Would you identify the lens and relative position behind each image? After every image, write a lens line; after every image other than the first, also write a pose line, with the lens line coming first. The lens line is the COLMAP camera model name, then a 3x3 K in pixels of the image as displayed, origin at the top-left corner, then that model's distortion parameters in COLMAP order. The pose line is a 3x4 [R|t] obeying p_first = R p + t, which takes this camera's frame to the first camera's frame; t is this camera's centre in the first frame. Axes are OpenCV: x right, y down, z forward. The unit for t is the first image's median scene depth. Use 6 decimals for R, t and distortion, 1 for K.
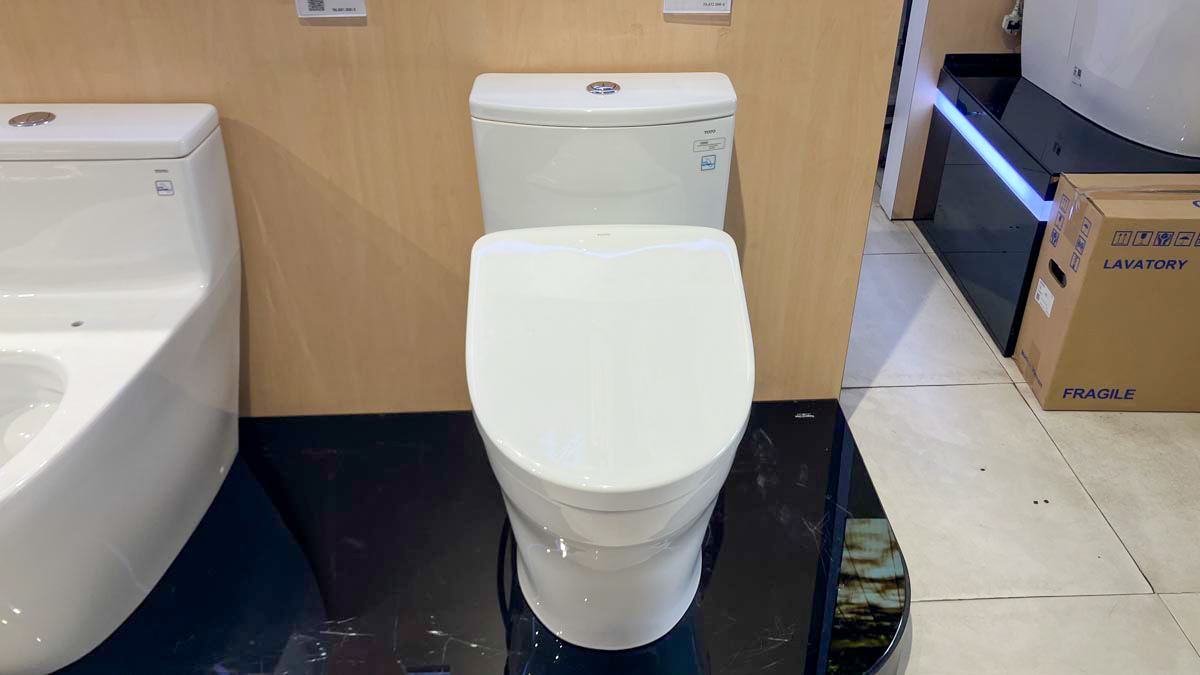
lens RADIAL K [[985.1, 0, 600.0], [0, 985.1, 337.5], [0, 0, 1]] dist [0.007755, 0.007069]
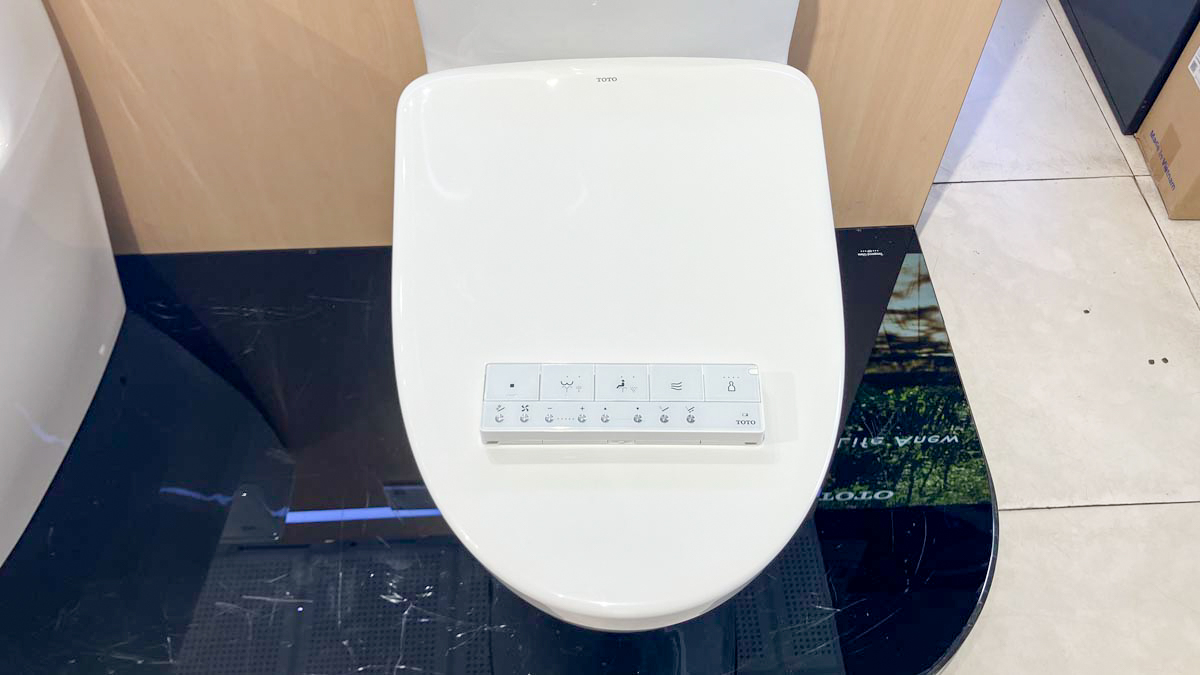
lens RADIAL K [[993.7, 0, 596.5], [0, 993.7, 349.2], [0, 0, 1]] dist [0.000031, 0.002951]
pose [[1.000000, -0.000032, 0.000821, -0.003294], [-0.000274, 0.929023, 0.370022, -0.131629], [-0.000774, -0.370022, 0.929023, 0.255770]]
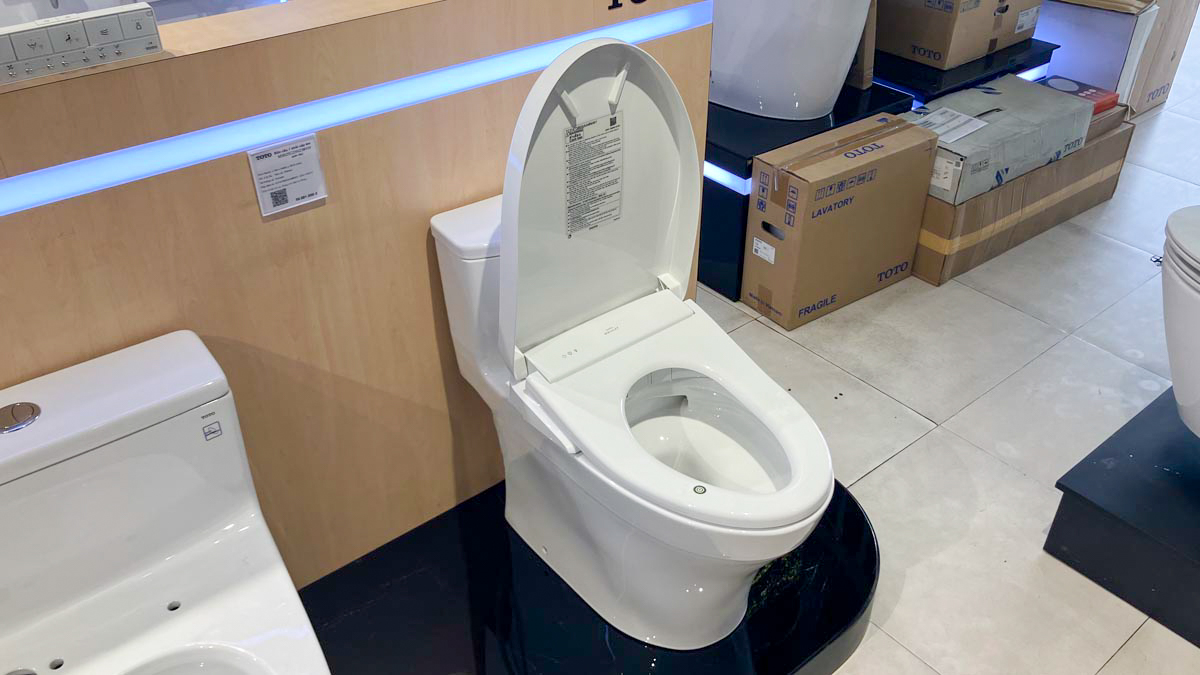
lens RADIAL K [[976.3, 0, 609.7], [0, 976.3, 338.2], [0, 0, 1]] dist [0.073883, -0.200911]
pose [[0.797695, -0.342578, 0.496310, -0.426789], [0.328382, 0.937021, 0.118985, -0.164744], [-0.505815, 0.068066, 0.859953, -0.001482]]
